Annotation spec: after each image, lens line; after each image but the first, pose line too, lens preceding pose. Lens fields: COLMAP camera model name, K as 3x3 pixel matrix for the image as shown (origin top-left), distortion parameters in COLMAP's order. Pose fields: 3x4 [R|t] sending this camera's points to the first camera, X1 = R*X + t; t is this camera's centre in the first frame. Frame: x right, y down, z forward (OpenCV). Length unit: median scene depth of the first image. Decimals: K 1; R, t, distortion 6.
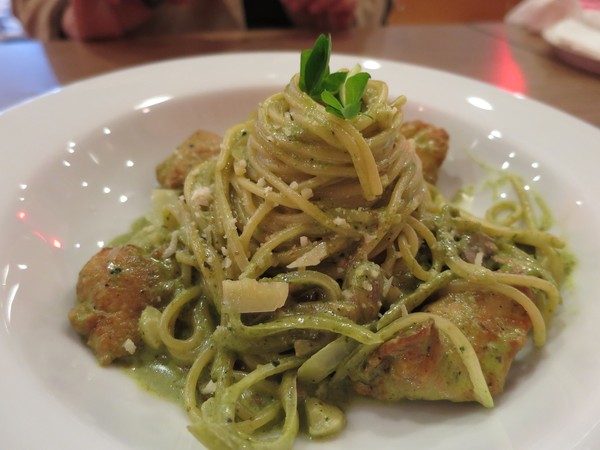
lens RADIAL K [[421.6, 0, 299.9], [0, 421.6, 225.6], [0, 0, 1]] dist [-0.046593, -0.000293]
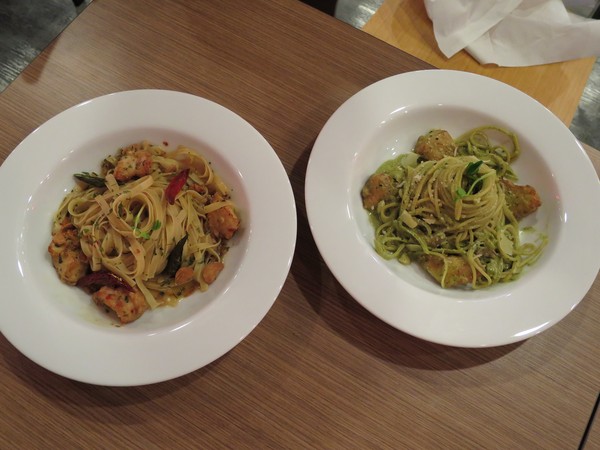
lens RADIAL K [[570.3, 0, 299.9], [0, 570.3, 225.2], [0, 0, 1]] dist [0.007115, 0.000000]
pose [[0.722819, 0.620187, -0.304796, 0.658575], [-0.408302, 0.739139, 0.535689, -1.836602], [0.557514, -0.262758, 0.787488, -2.997294]]
